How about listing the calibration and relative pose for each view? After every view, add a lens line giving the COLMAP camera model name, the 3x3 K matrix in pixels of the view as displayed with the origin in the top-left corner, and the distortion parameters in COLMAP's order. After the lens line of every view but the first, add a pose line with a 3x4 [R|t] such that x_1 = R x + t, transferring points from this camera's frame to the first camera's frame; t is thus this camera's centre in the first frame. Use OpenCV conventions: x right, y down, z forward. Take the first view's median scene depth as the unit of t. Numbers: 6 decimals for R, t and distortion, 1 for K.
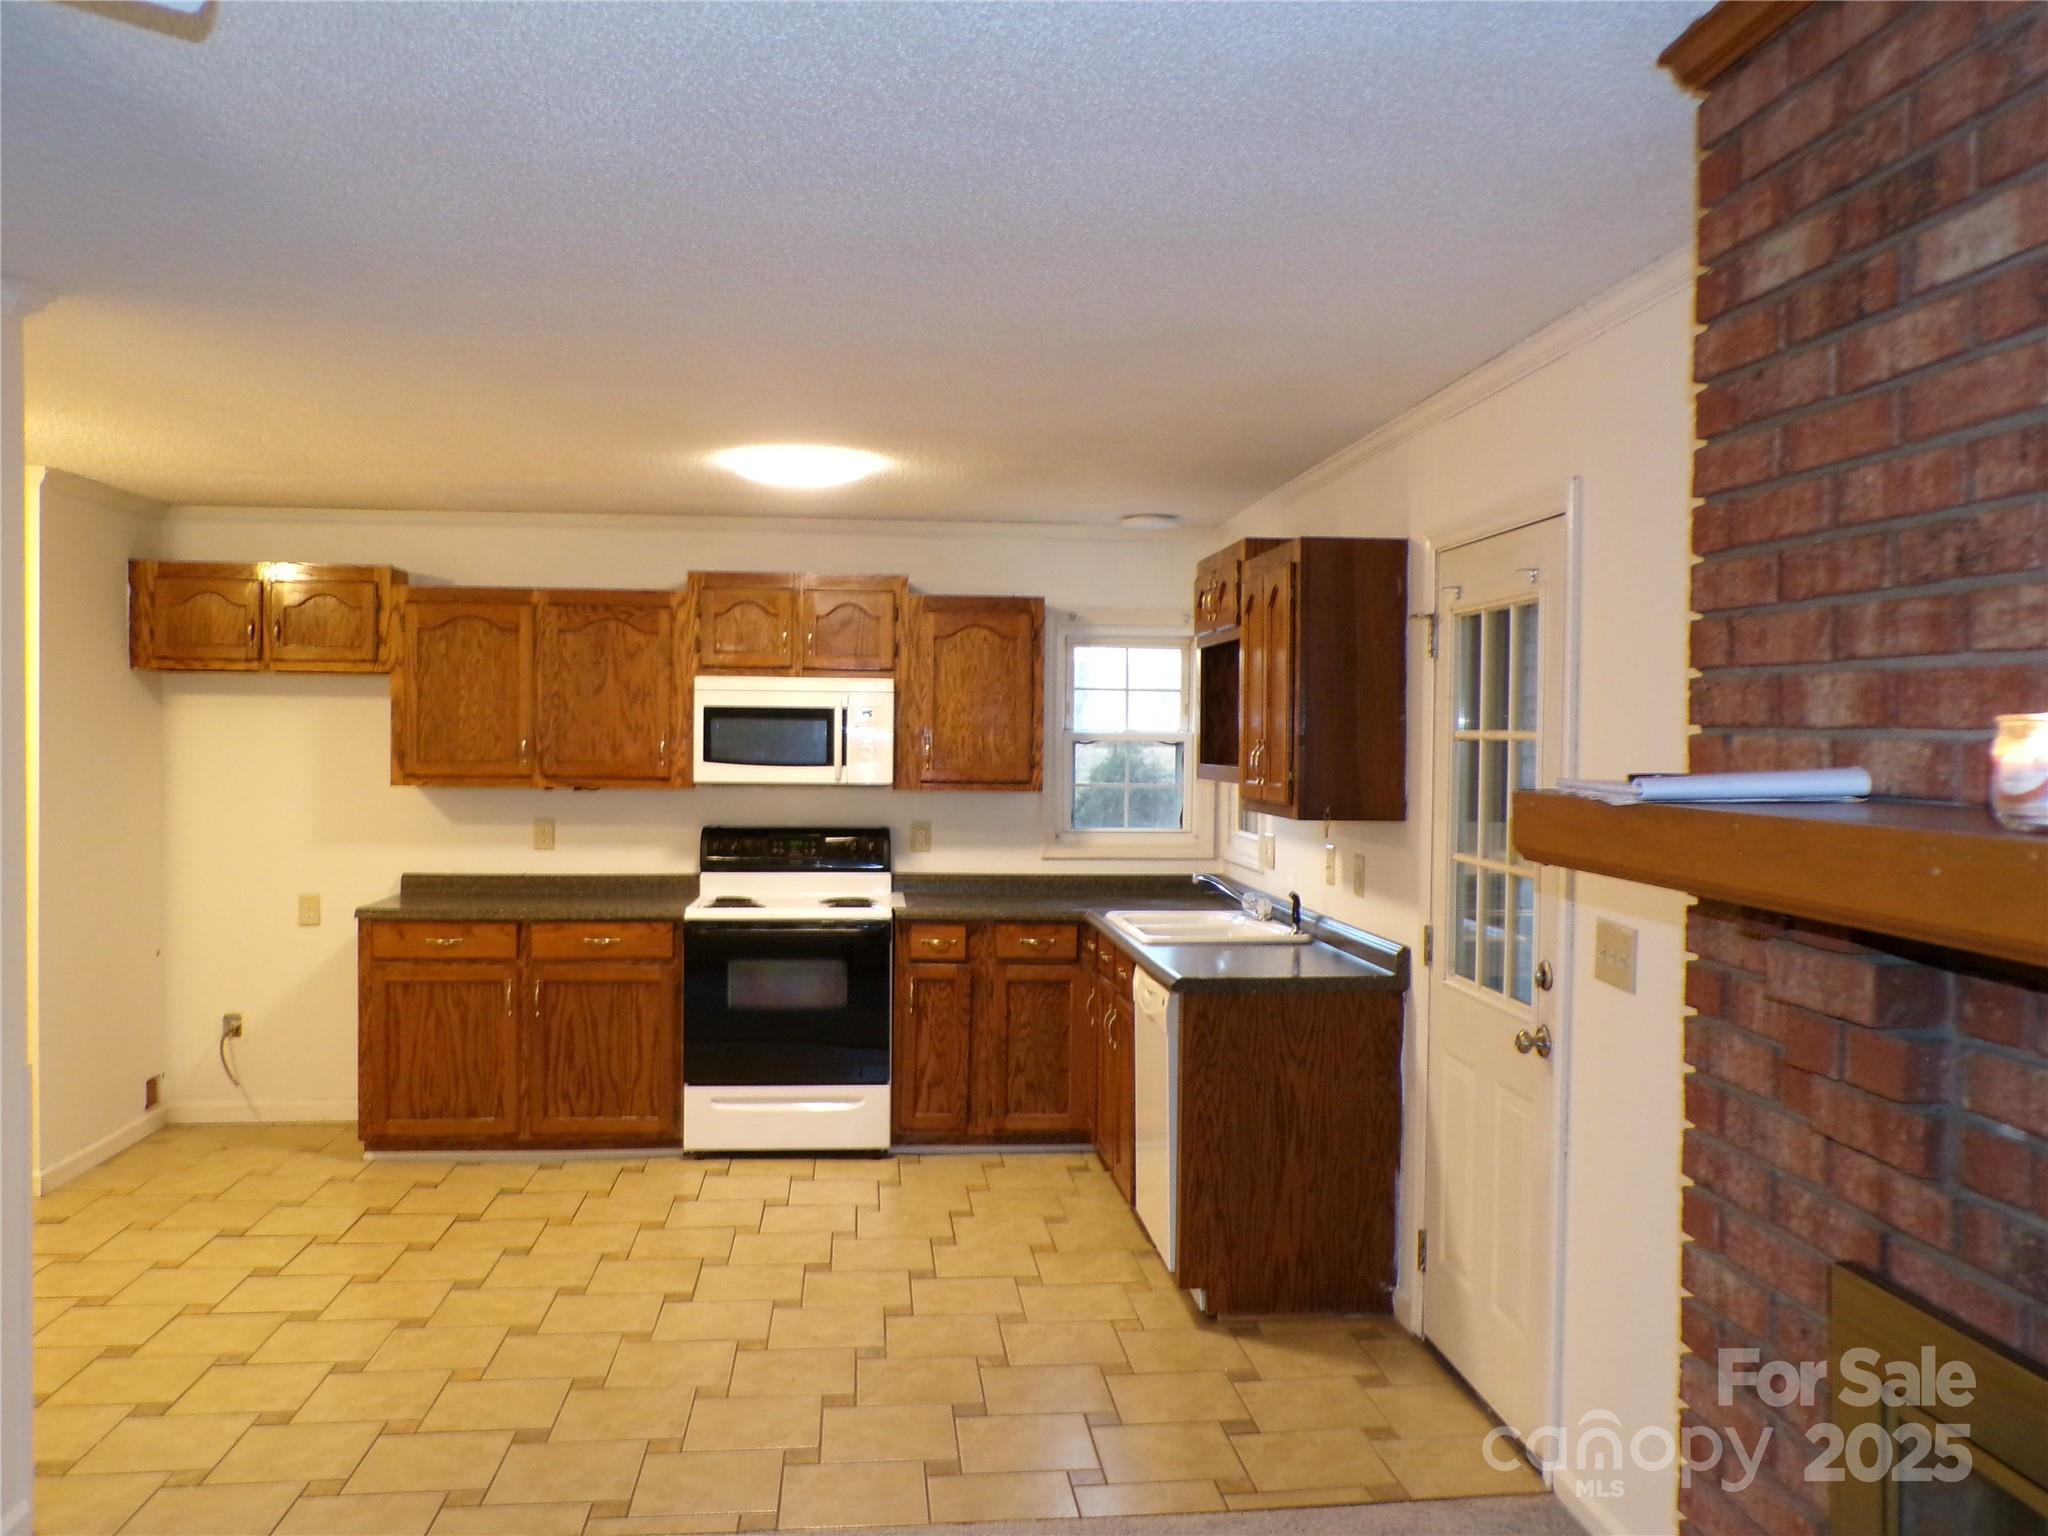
lens RADIAL K [[1692.6, 0, 1026.1], [0, 1692.6, 770.9], [0, 0, 1]] dist [-0.019504, 0.031977]
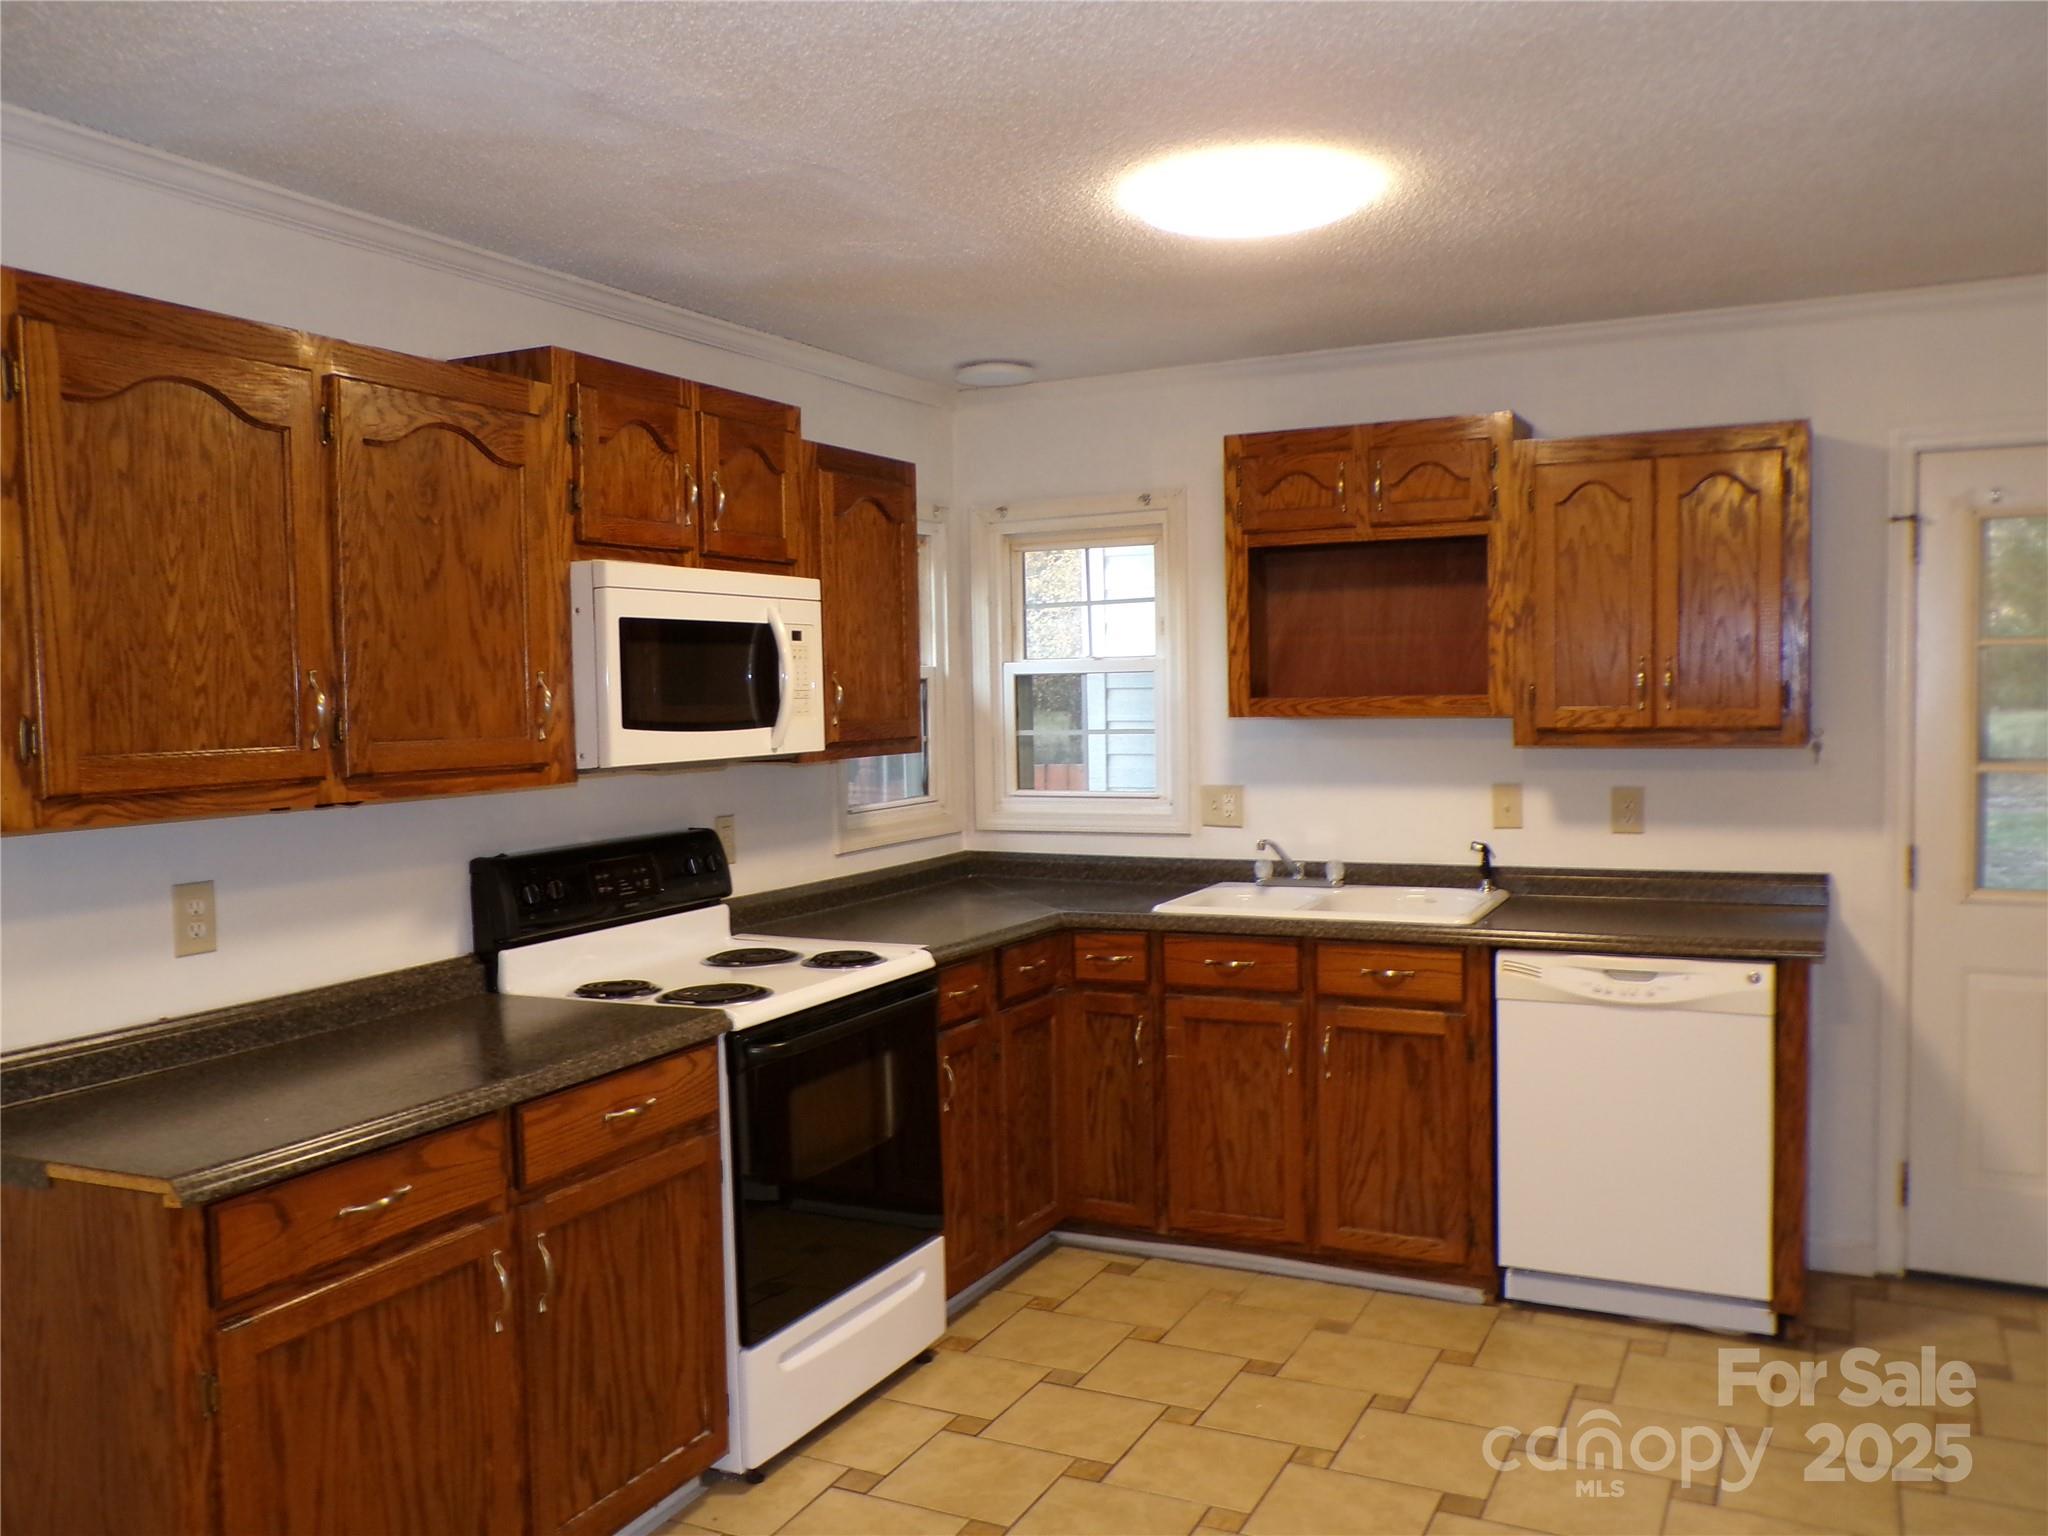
lens RADIAL K [[1692.6, 0, 1019.2], [0, 1692.6, 772.7], [0, 0, 1]] dist [-0.019504, 0.031977]
pose [[0.523866, -0.064468, 0.849357, -0.575488], [0.043599, 0.997854, 0.048849, -0.011669], [-0.850684, 0.011441, 0.525553, 0.643094]]
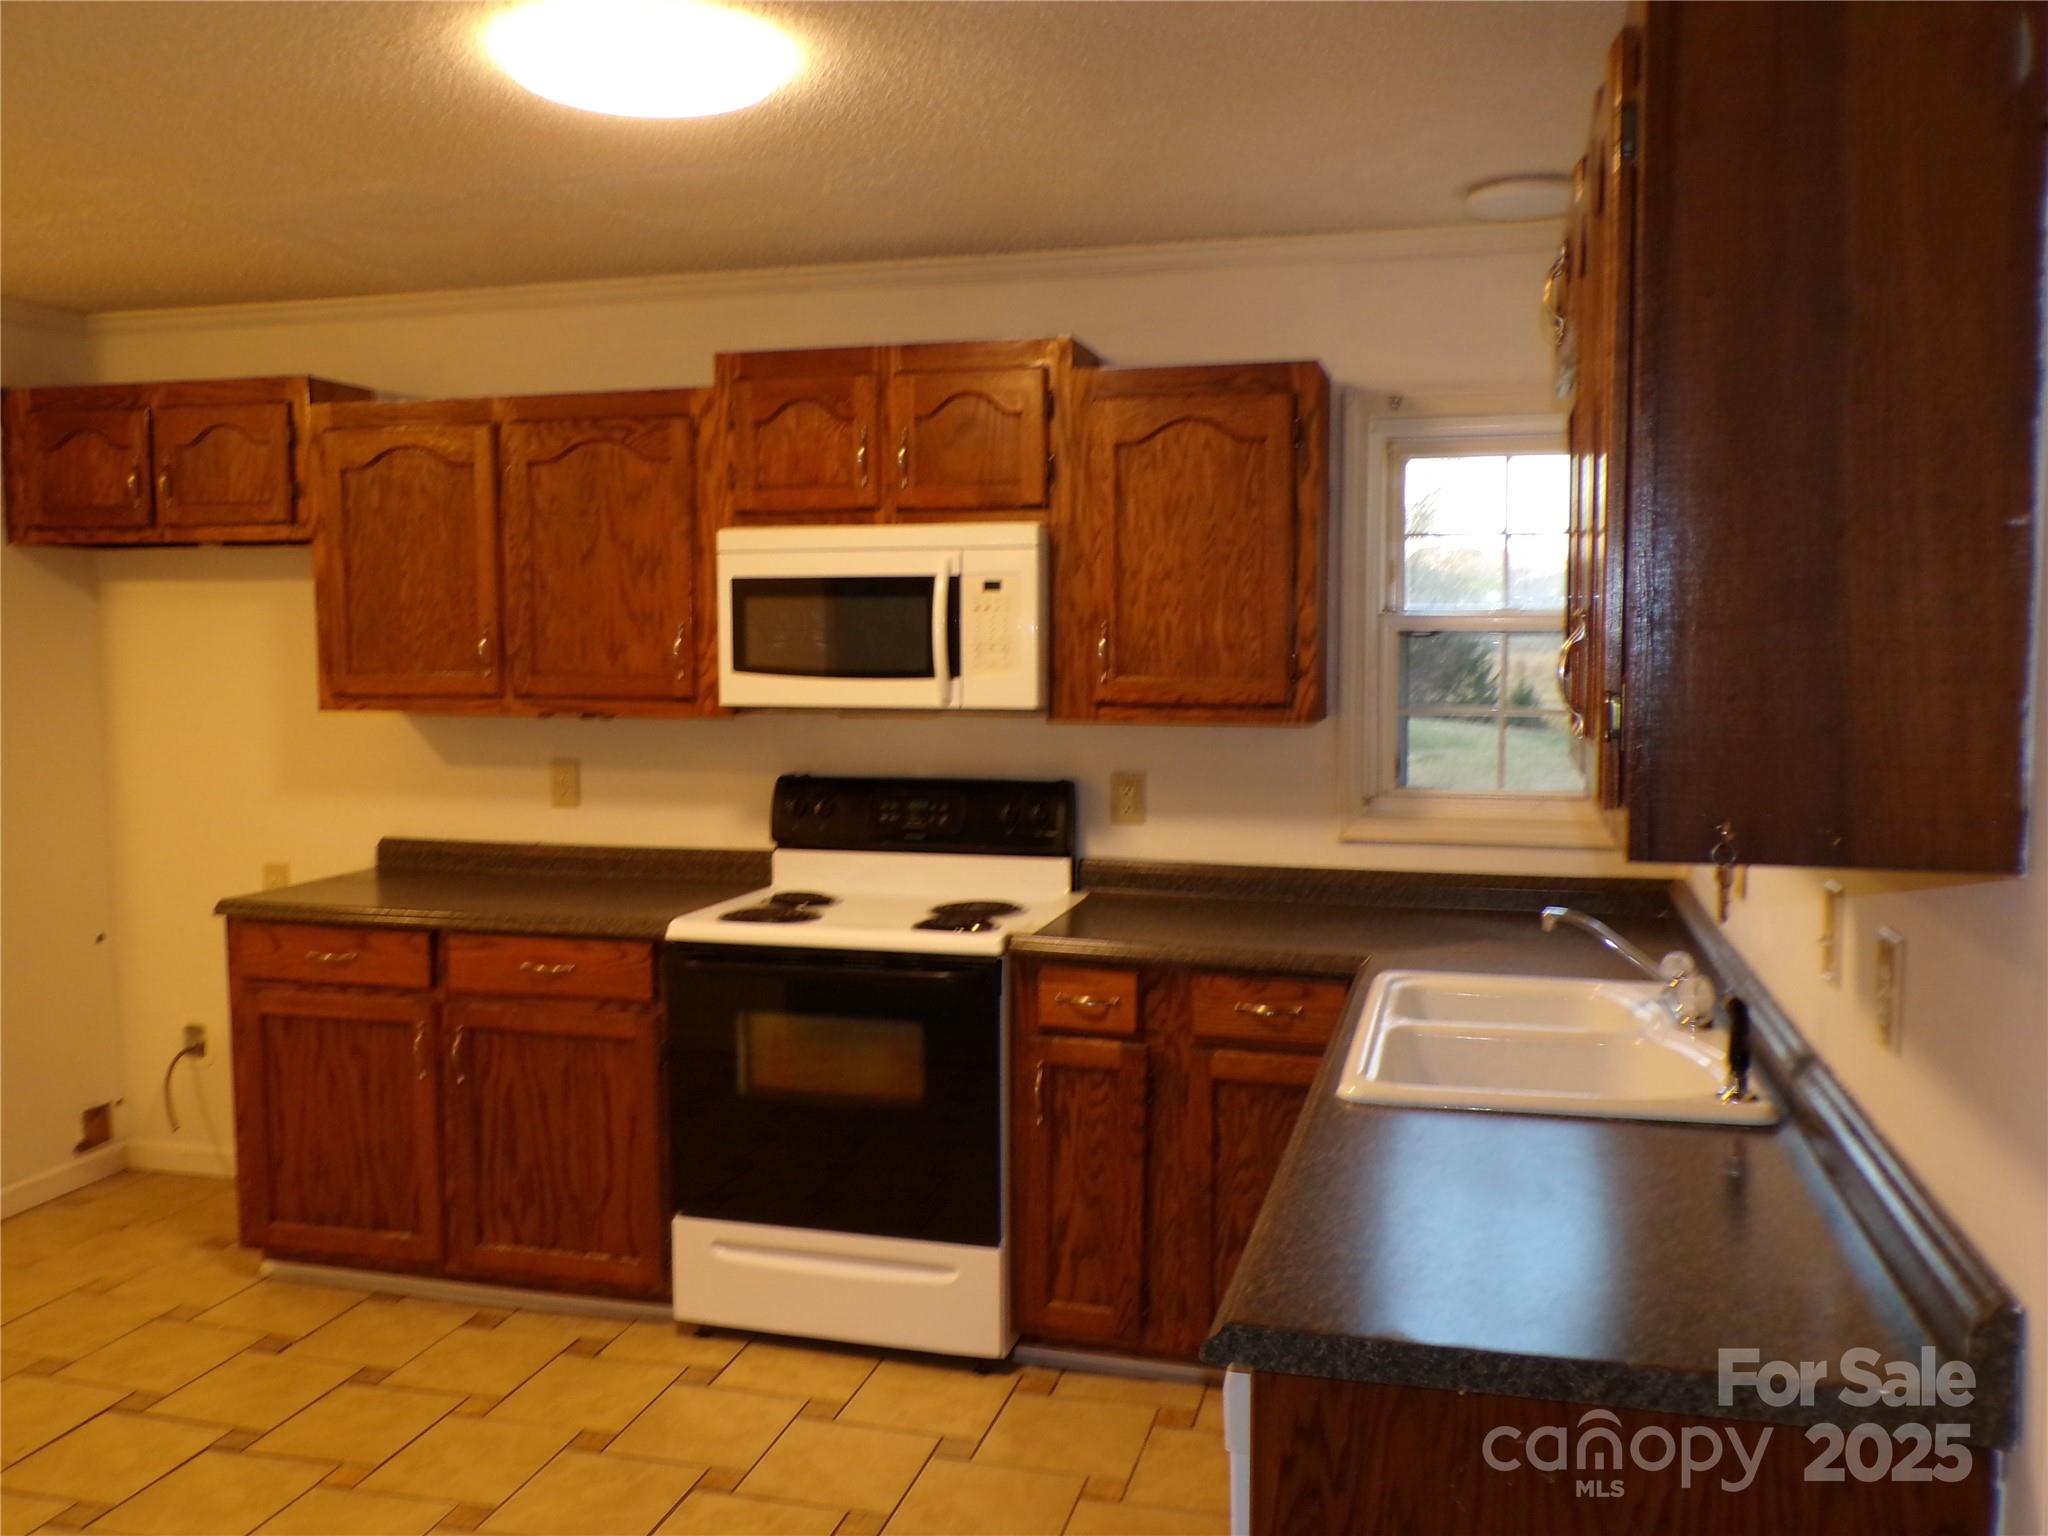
lens RADIAL K [[1692.6, 0, 1023.0], [0, 1692.6, 775.8], [0, 0, 1]] dist [-0.019504, 0.031977]
pose [[0.935501, 0.016658, -0.352930, 0.120036], [0.004941, 0.998173, 0.060210, -0.004180], [0.353288, -0.058071, 0.933710, 0.485009]]
